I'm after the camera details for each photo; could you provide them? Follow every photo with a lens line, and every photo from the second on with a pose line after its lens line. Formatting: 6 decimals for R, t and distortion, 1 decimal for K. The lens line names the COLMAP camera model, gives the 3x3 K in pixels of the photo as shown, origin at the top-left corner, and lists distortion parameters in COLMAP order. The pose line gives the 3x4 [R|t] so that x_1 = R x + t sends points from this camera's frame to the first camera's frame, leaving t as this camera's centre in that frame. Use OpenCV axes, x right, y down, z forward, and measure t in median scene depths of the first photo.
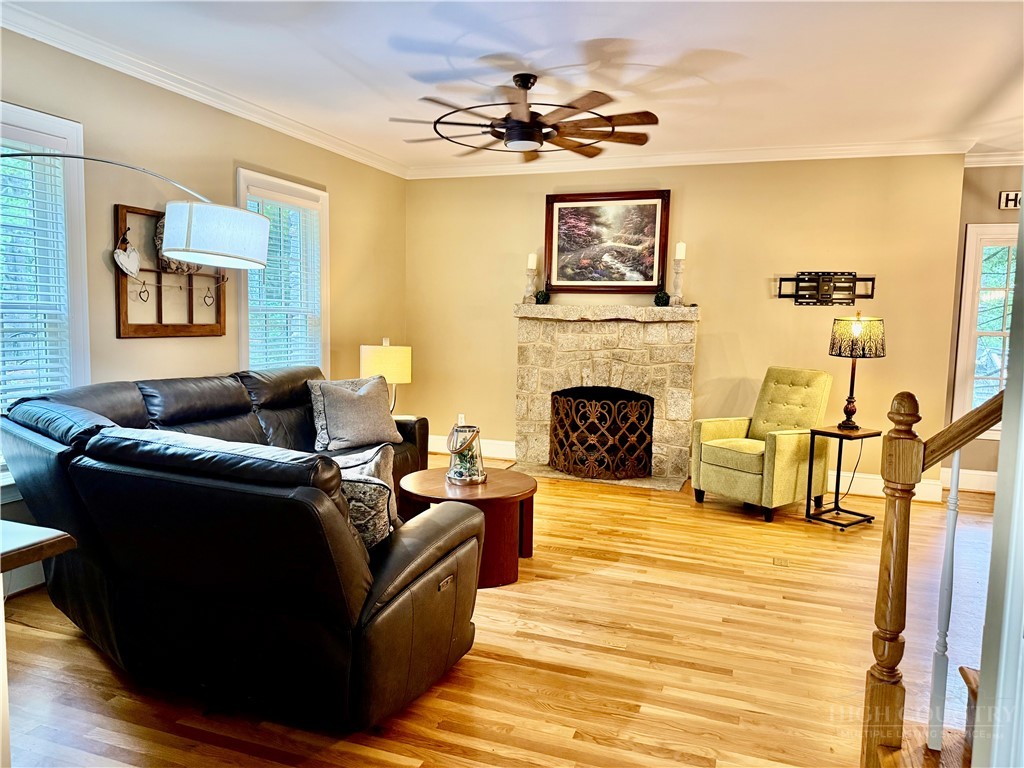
lens RADIAL K [[717.4, 0, 503.6], [0, 717.4, 386.0], [0, 0, 1]] dist [0.066223, -0.086305]
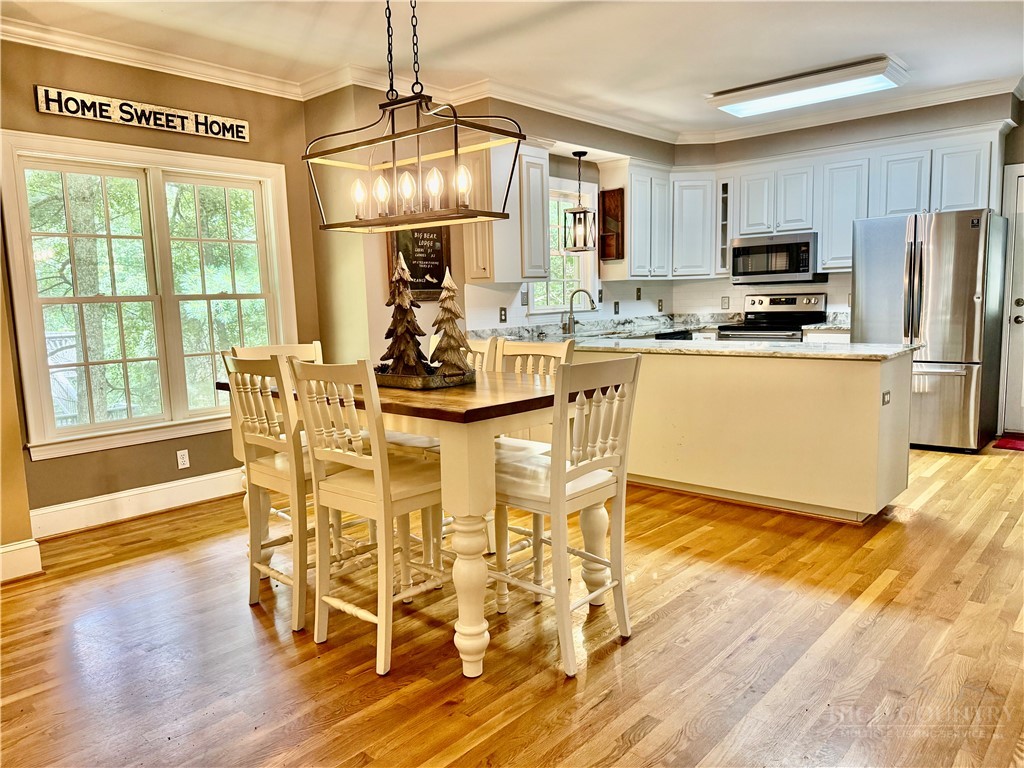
lens RADIAL K [[717.4, 0, 496.9], [0, 717.4, 394.9], [0, 0, 1]] dist [0.066223, -0.086305]
pose [[0.370449, -0.157052, 0.915479, 0.186595], [0.132535, 0.984455, 0.115254, -0.009043], [-0.919349, 0.078638, 0.385505, 0.370292]]
